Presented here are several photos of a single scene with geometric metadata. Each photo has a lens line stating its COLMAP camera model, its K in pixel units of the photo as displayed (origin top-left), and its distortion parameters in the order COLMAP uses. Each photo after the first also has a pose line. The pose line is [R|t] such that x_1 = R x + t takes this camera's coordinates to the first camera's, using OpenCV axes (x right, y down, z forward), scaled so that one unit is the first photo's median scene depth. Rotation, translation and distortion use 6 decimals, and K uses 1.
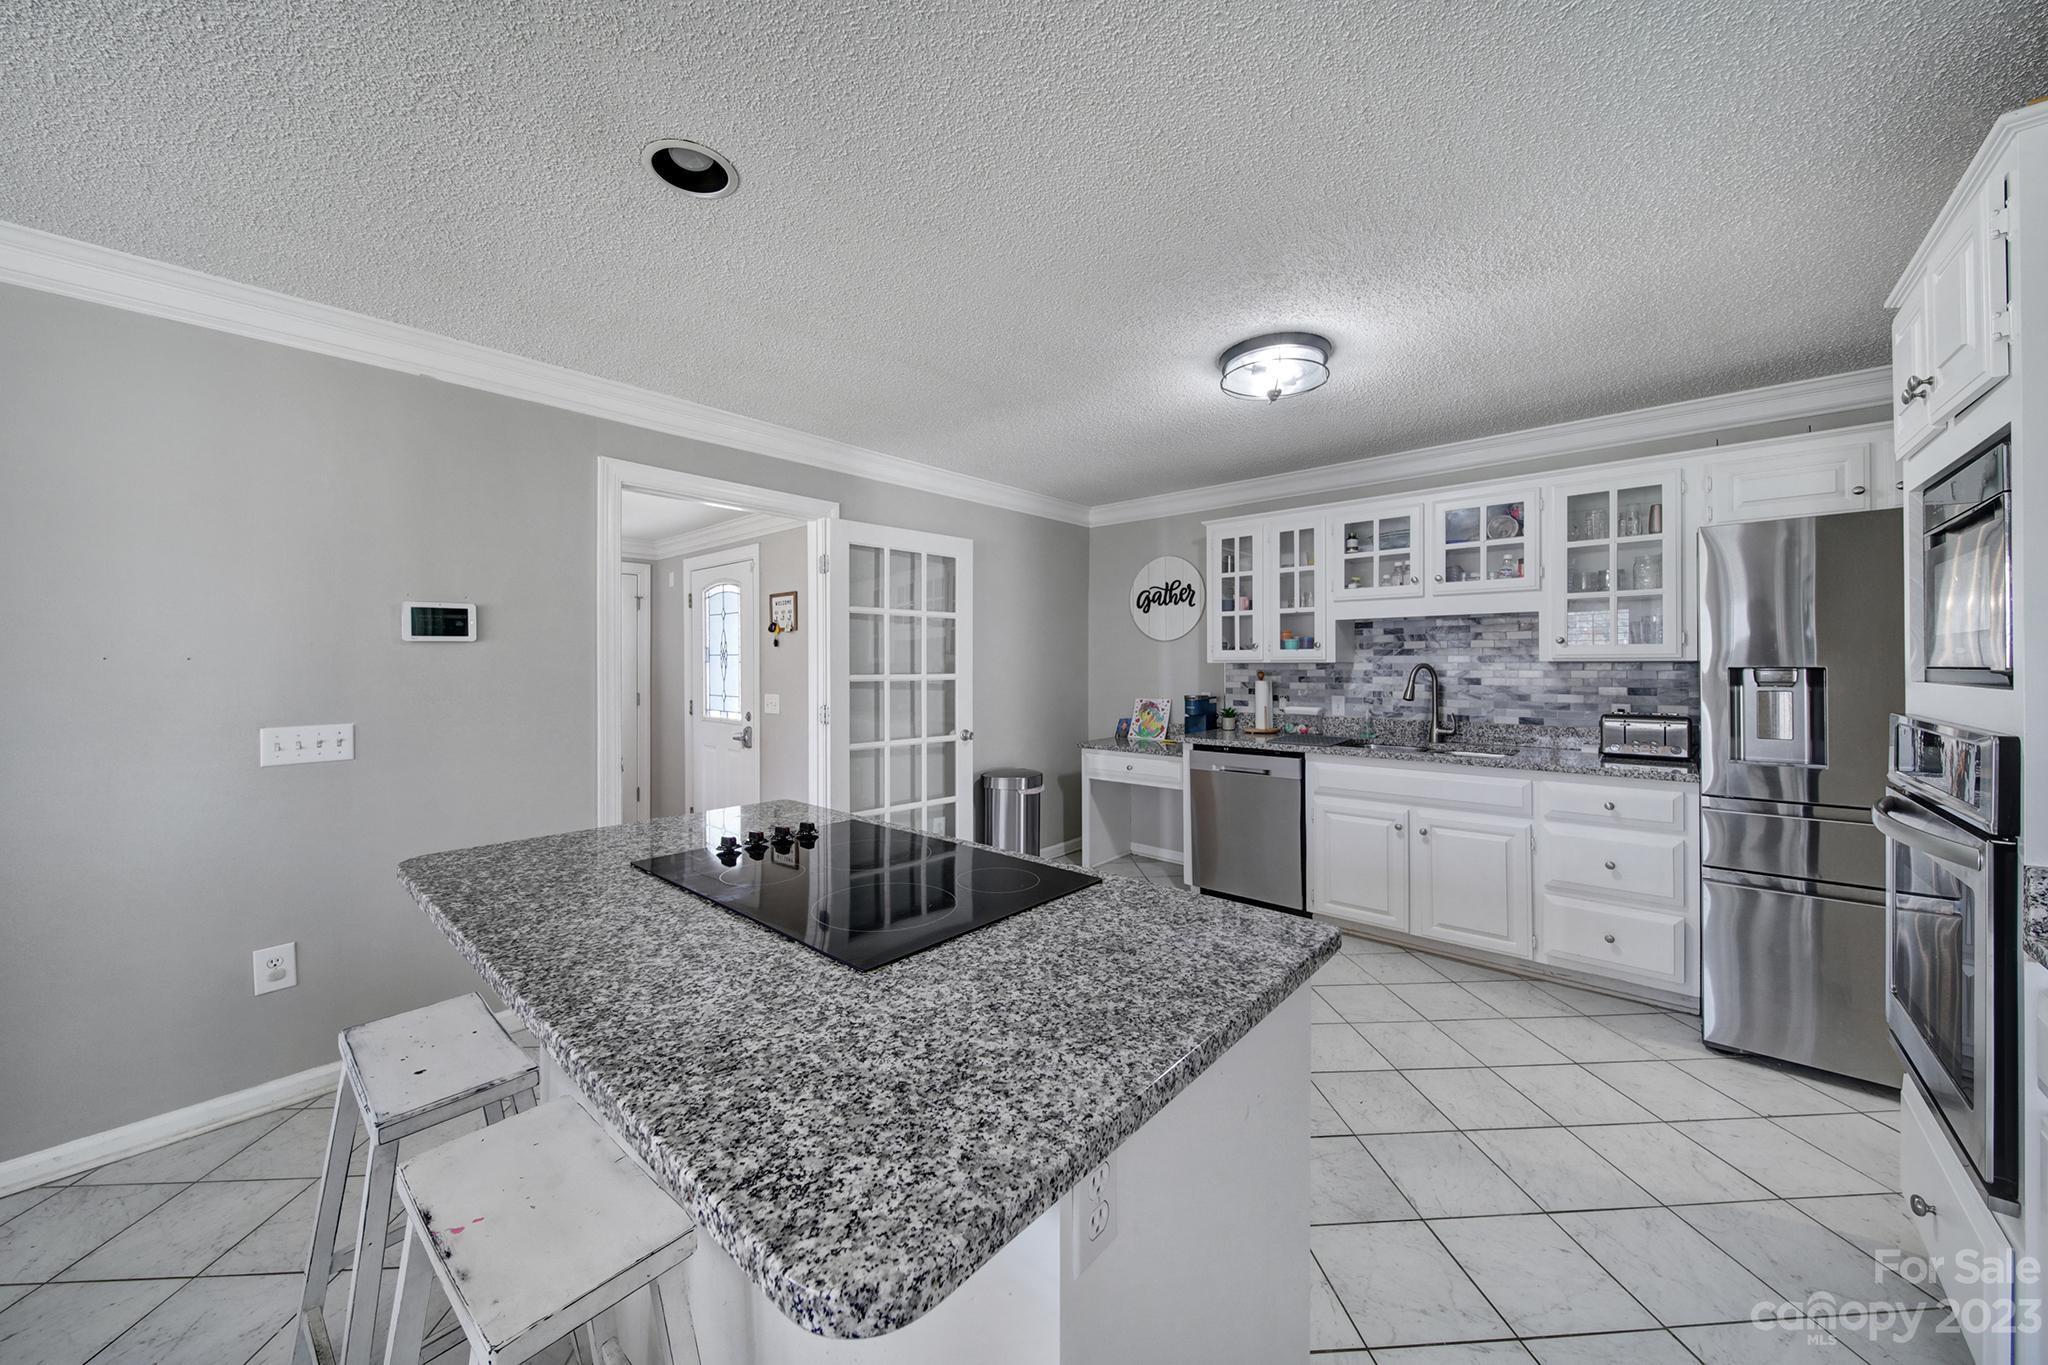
lens RADIAL K [[730.1, 0, 1008.5], [0, 730.1, 656.8], [0, 0, 1]] dist [-0.003537, 0.000084]
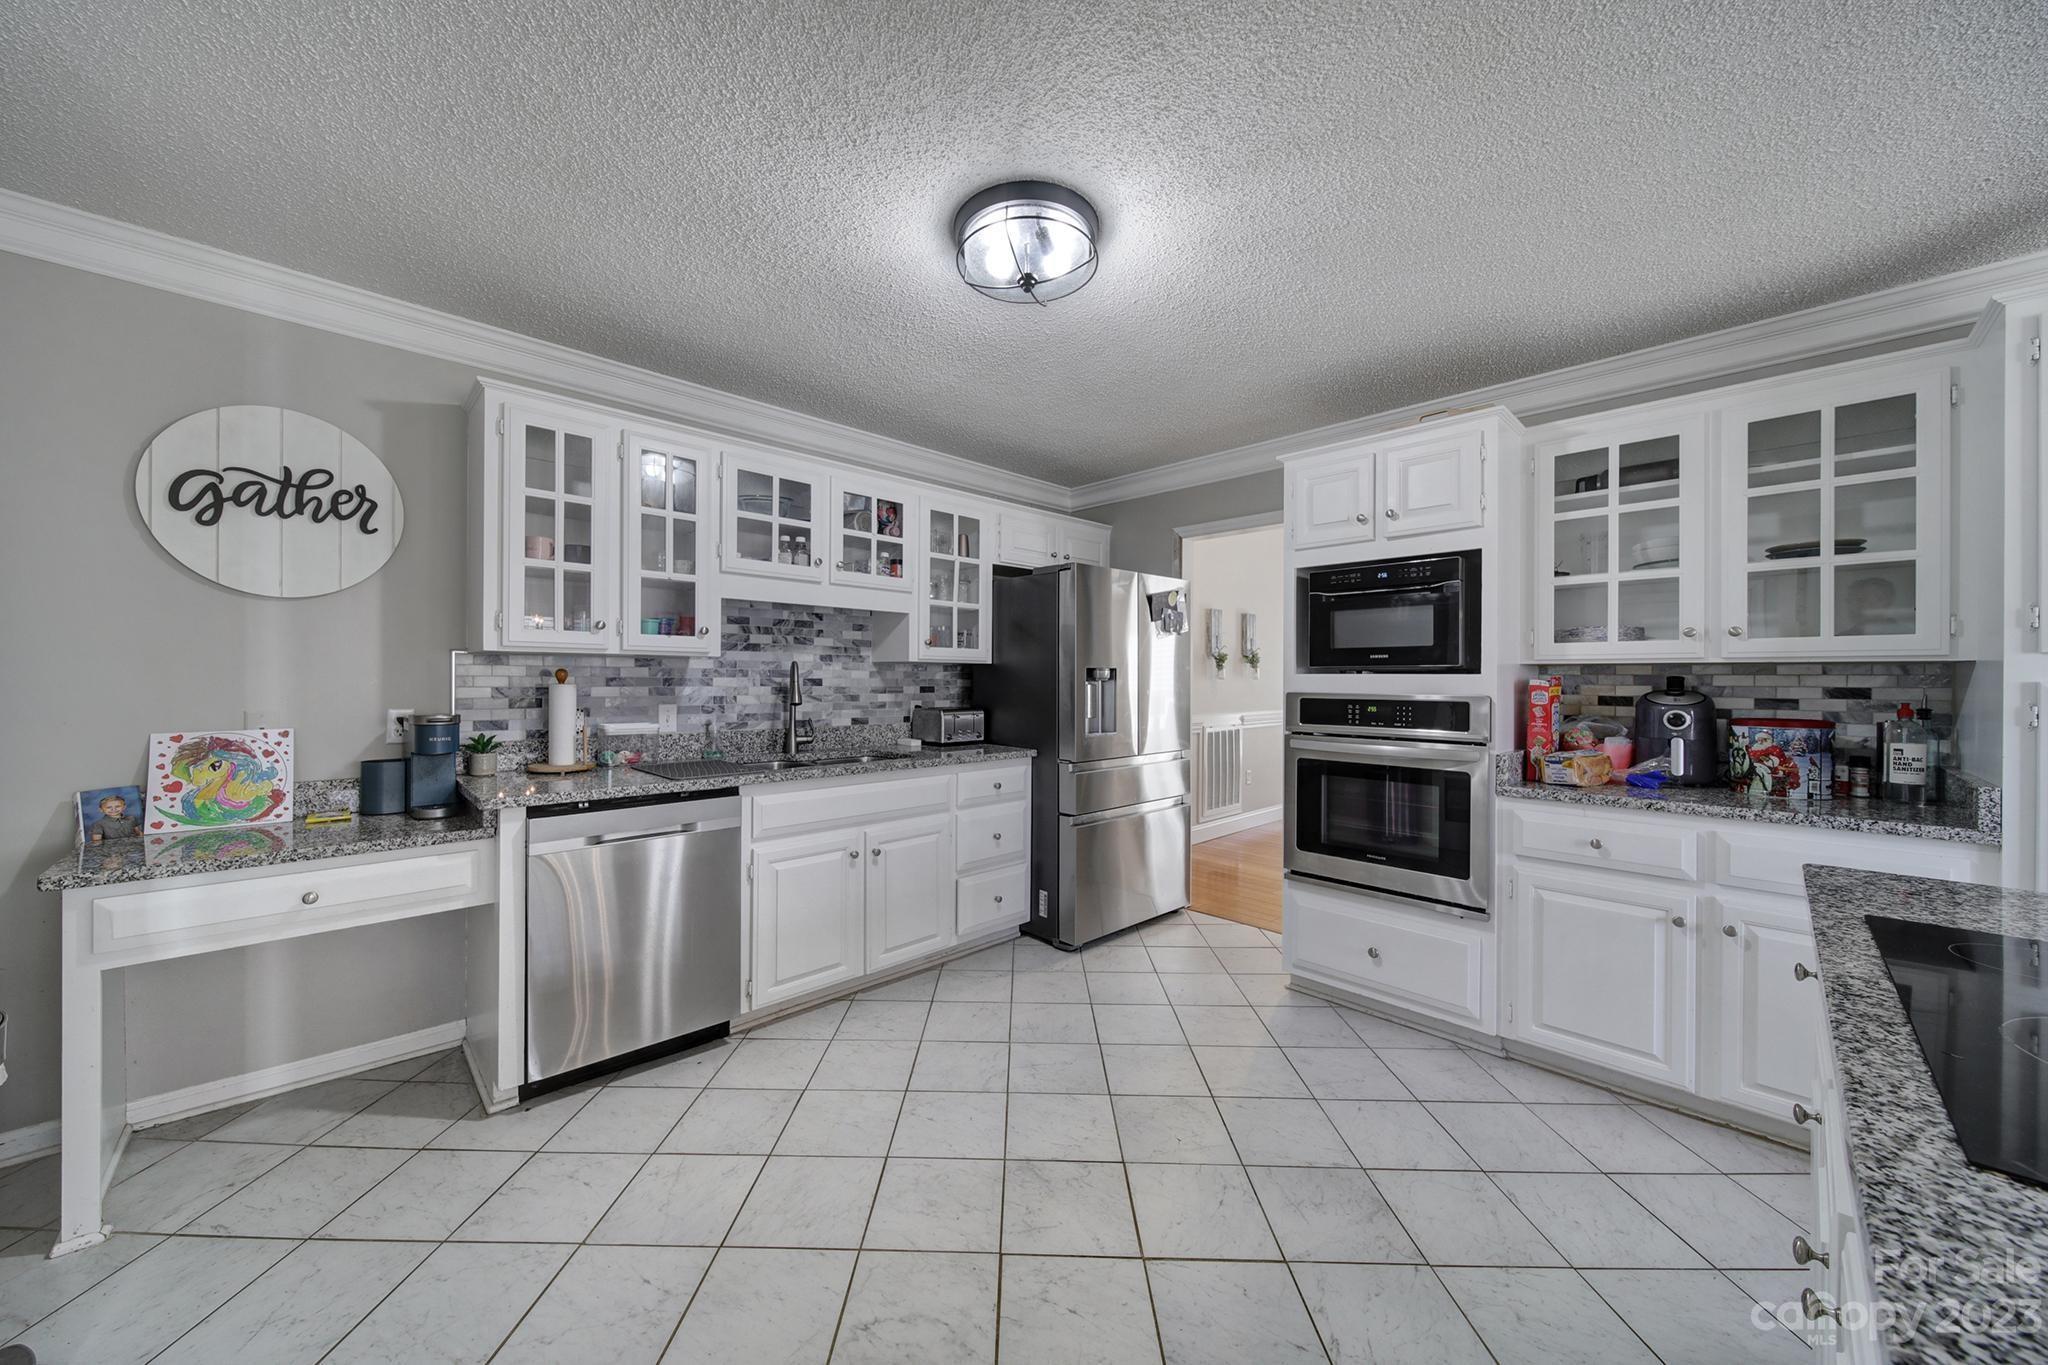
lens RADIAL K [[730.1, 0, 1010.6], [0, 730.1, 677.6], [0, 0, 1]] dist [-0.003537, 0.000084]
pose [[0.059232, 0.003570, 0.998238, -0.249202], [-0.019080, 0.999815, -0.002444, 0.023898], [-0.998062, -0.018902, 0.059289, 0.660047]]
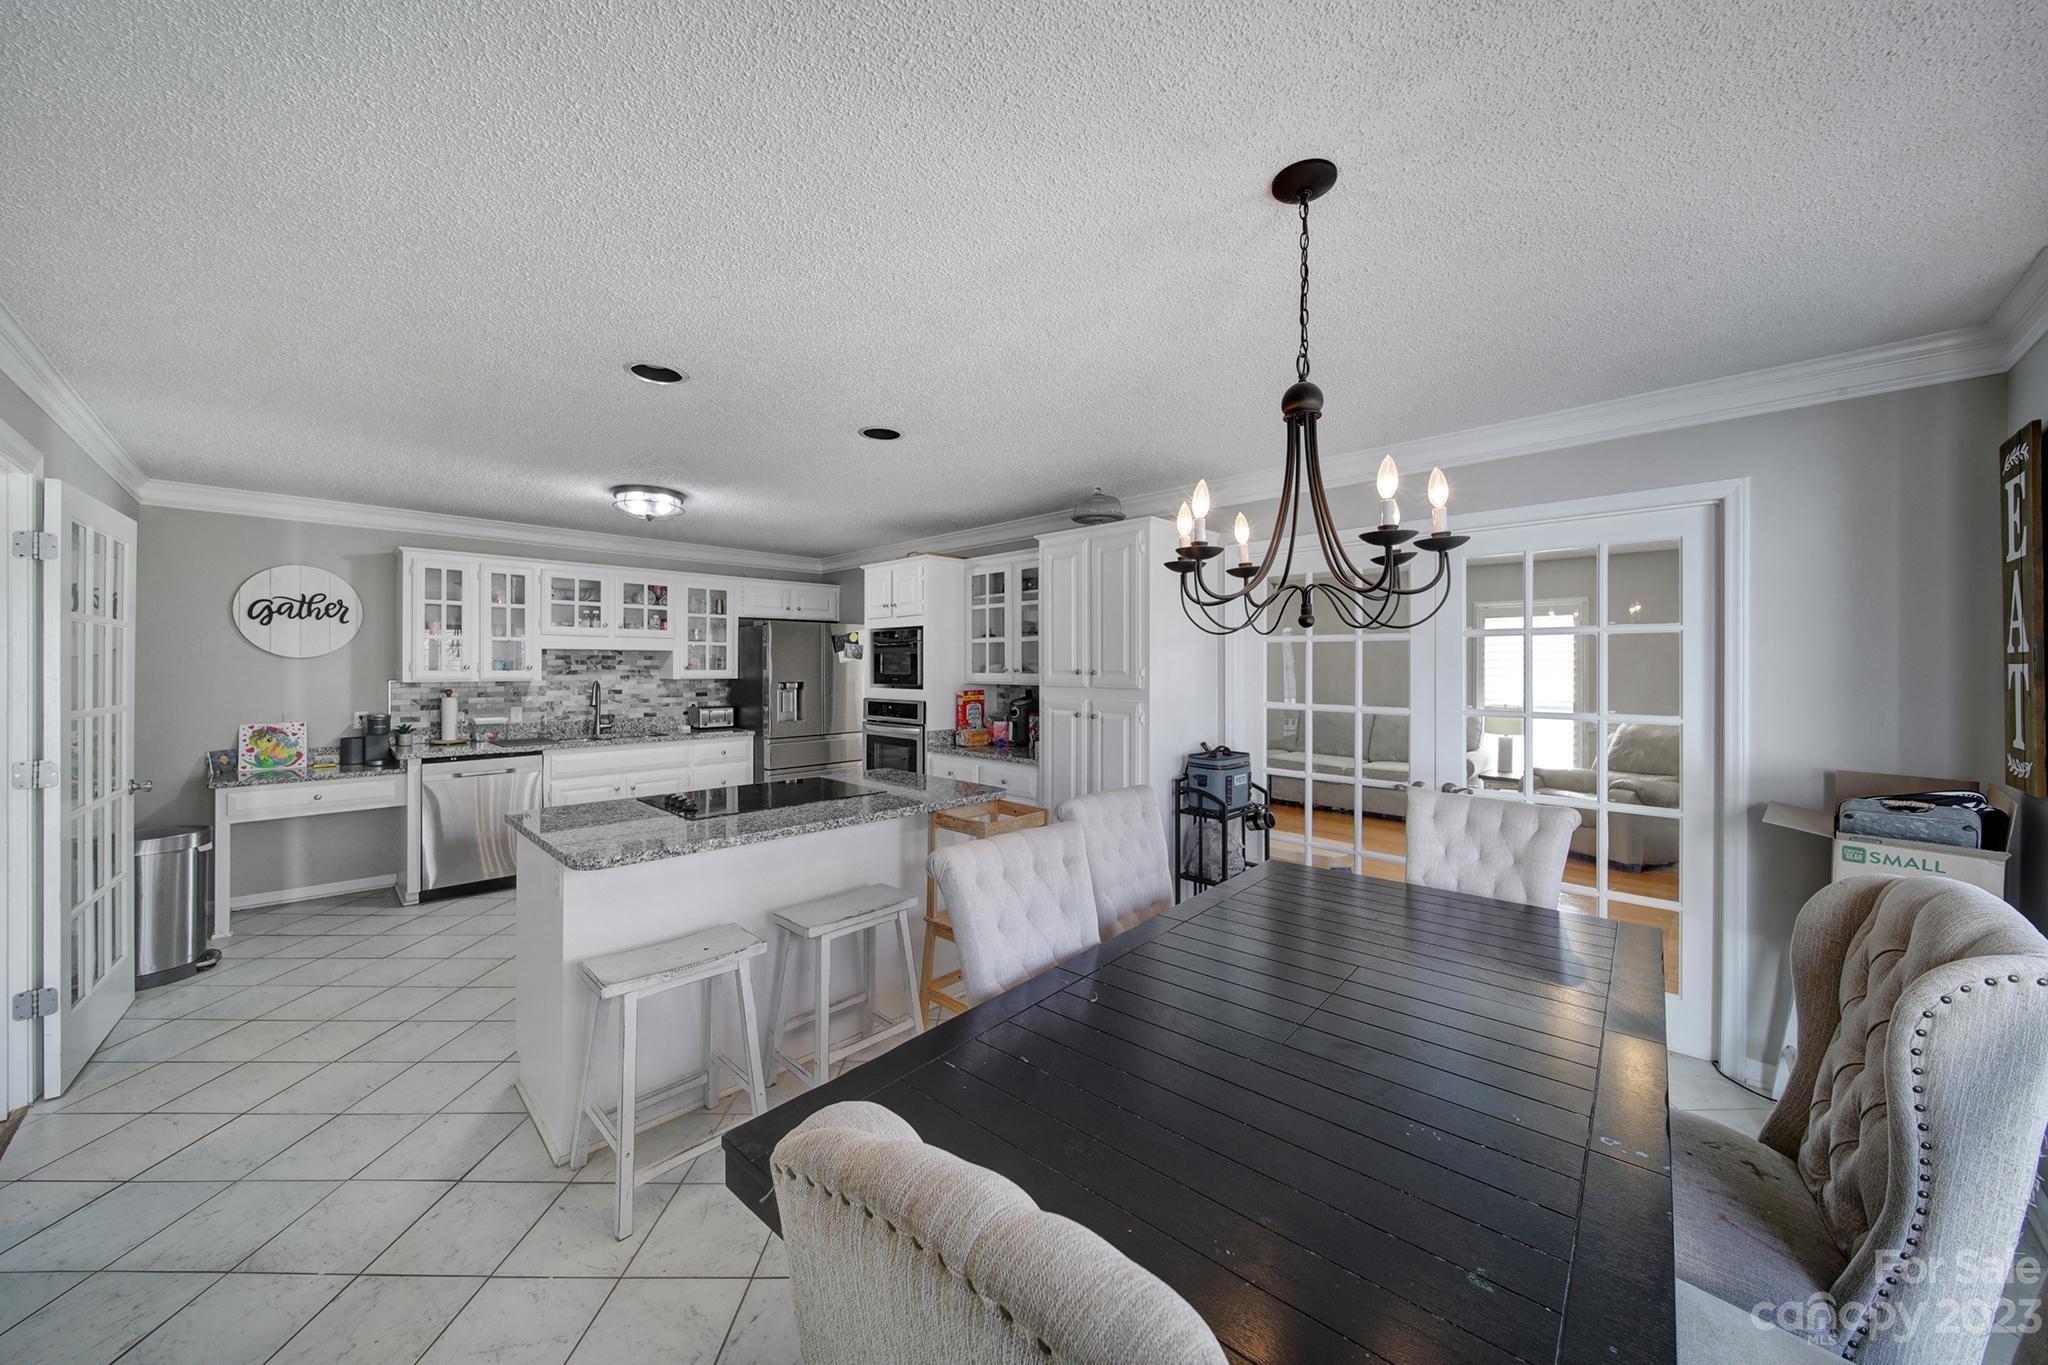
lens RADIAL K [[730.1, 0, 1023.1], [0, 730.1, 662.2], [0, 0, 1]] dist [-0.003537, 0.000084]
pose [[0.033369, 0.007161, 0.999417, -0.822667], [-0.013212, 0.999890, -0.006723, -0.028295], [-0.999356, -0.012980, 0.033460, 0.087319]]
